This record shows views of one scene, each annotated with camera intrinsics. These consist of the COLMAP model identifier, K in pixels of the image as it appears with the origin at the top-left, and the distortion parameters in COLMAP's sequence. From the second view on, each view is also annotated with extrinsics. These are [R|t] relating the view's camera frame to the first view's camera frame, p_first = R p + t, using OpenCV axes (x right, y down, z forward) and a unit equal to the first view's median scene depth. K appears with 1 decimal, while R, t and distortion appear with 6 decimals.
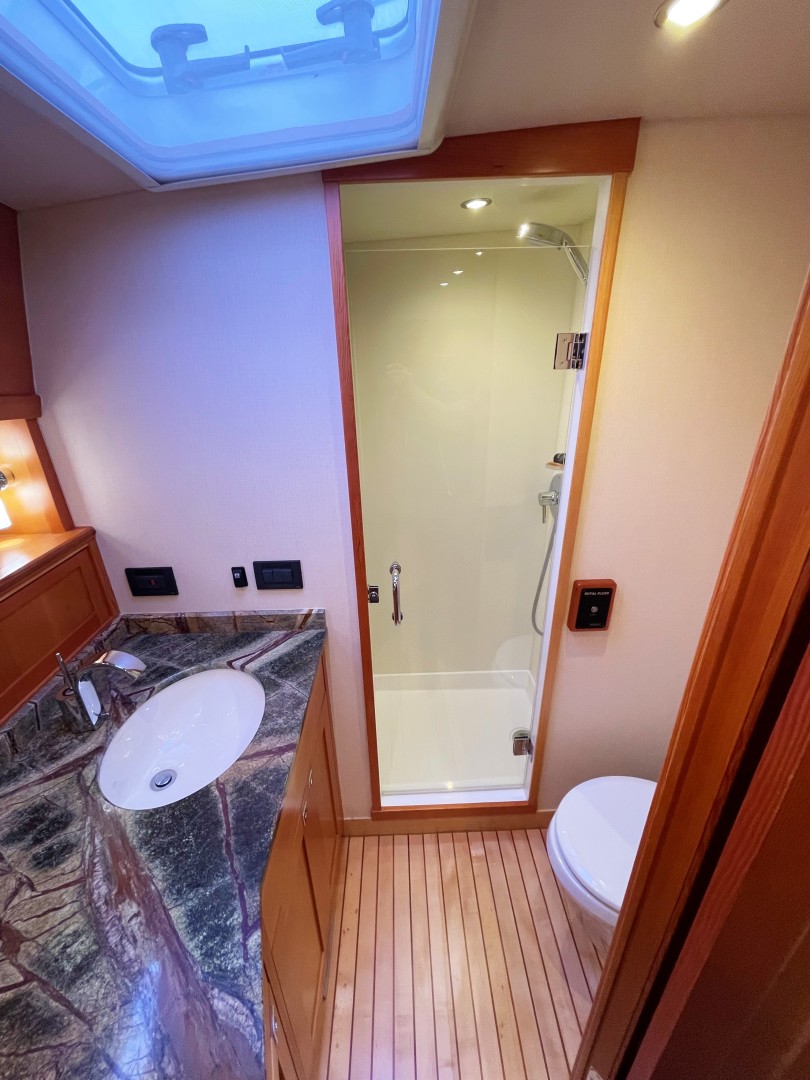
lens RADIAL K [[432.1, 0, 403.5], [0, 432.1, 540.5], [0, 0, 1]] dist [-0.004821, -0.000077]
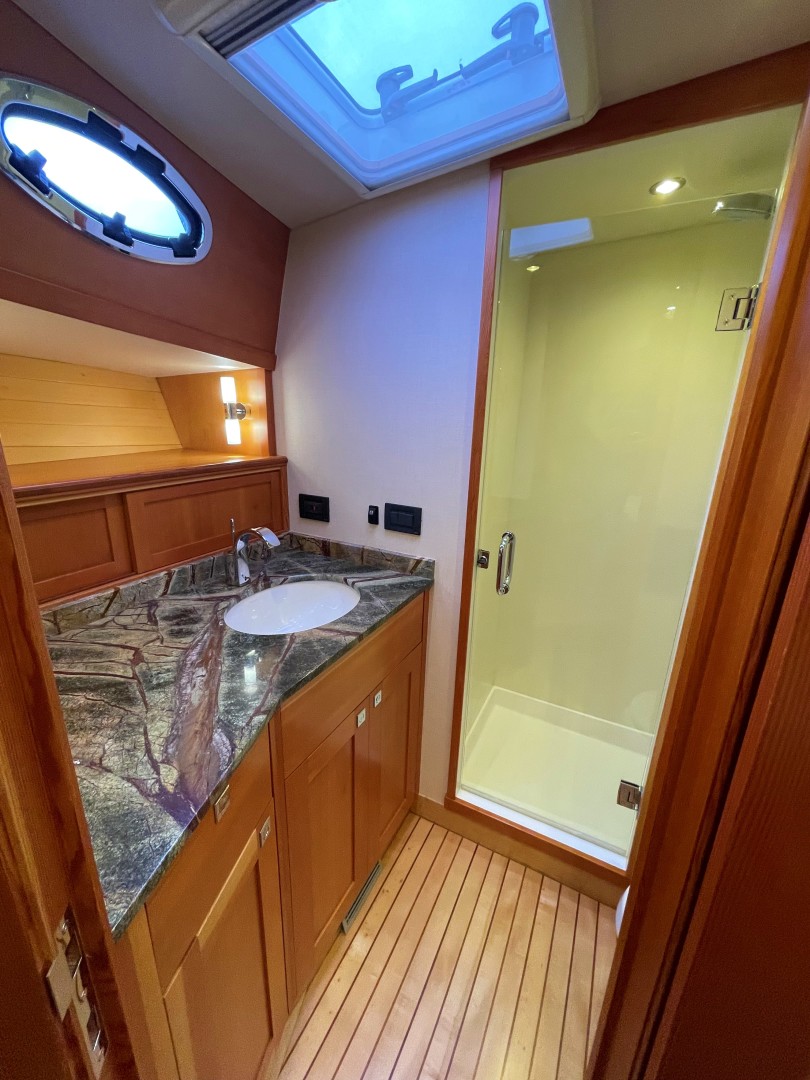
lens RADIAL K [[432.1, 0, 402.7], [0, 432.1, 540.0], [0, 0, 1]] dist [-0.004821, -0.000077]
pose [[0.875232, 0.184056, -0.447317, 0.302170], [-0.238608, 0.968713, -0.068274, 0.282423], [0.420755, 0.166489, 0.891766, 0.001799]]
